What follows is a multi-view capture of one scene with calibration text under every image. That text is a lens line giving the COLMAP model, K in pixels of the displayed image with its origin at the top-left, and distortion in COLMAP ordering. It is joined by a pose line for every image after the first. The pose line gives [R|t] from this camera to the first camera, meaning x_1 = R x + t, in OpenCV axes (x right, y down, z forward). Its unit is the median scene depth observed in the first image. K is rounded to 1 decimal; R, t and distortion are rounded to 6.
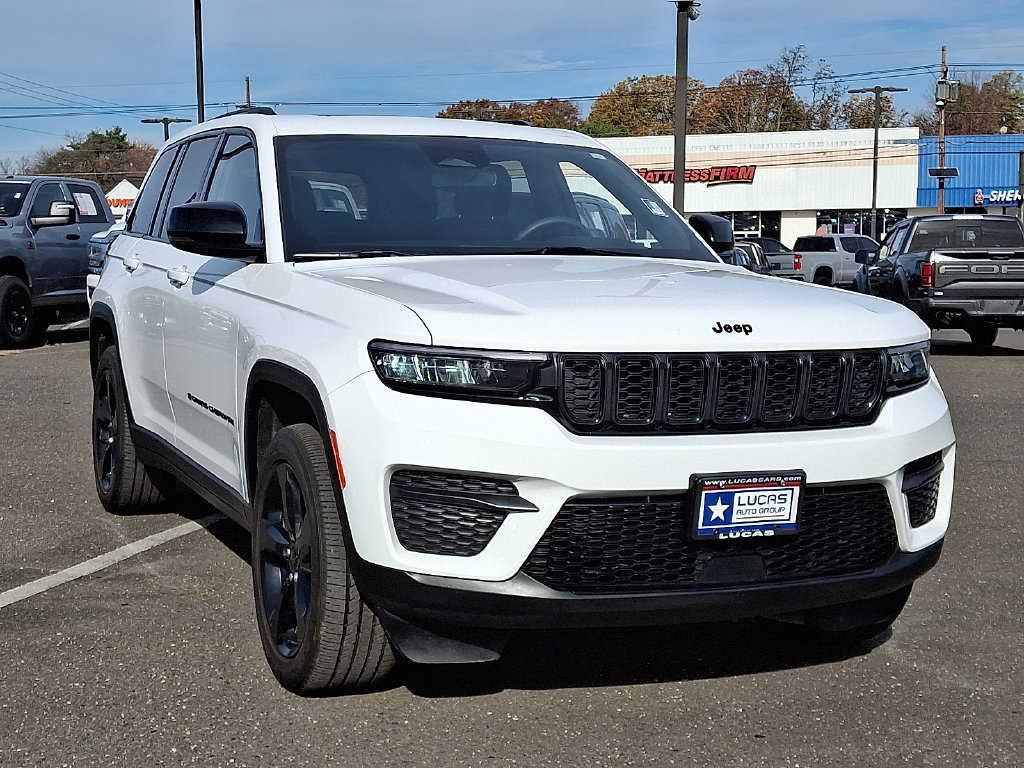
lens RADIAL K [[1347.7, 0, 507.4], [0, 1347.7, 384.3], [0, 0, 1]] dist [0.021513, 0.000000]
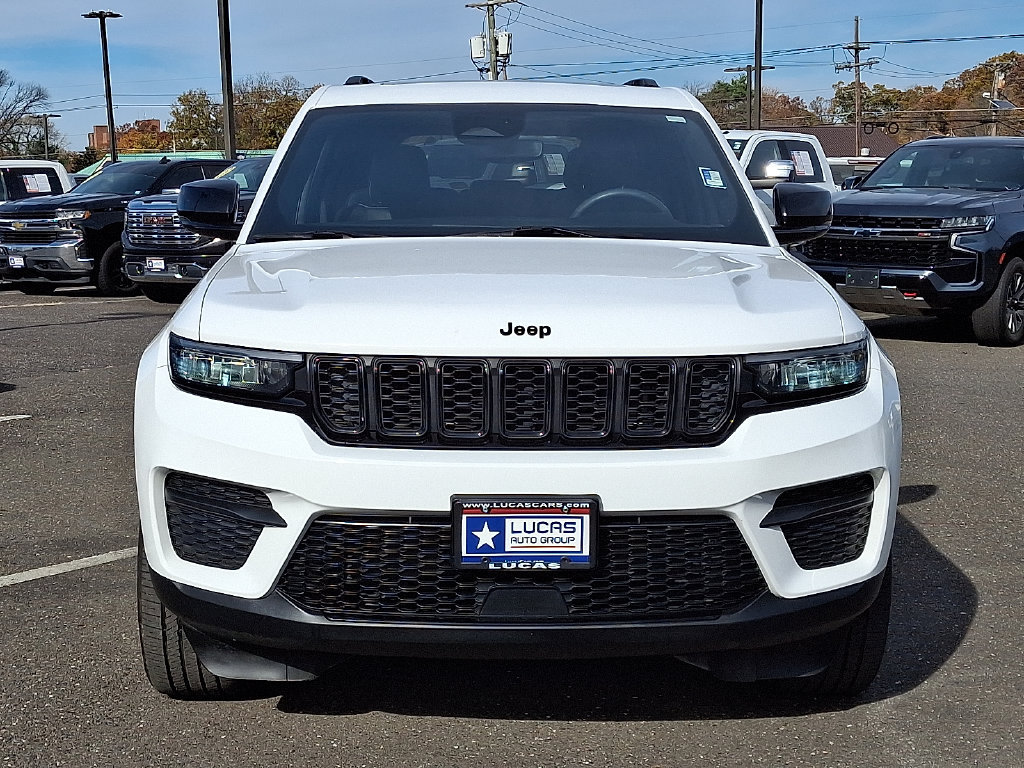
lens RADIAL K [[1433.7, 0, 537.1], [0, 1433.7, 414.5], [0, 0, 1]] dist [0.113766, 0.000000]
pose [[0.953941, 0.038964, -0.297454, 0.459646], [-0.026036, 0.998541, 0.047302, -0.031608], [0.298864, -0.037379, 0.953564, 0.114525]]
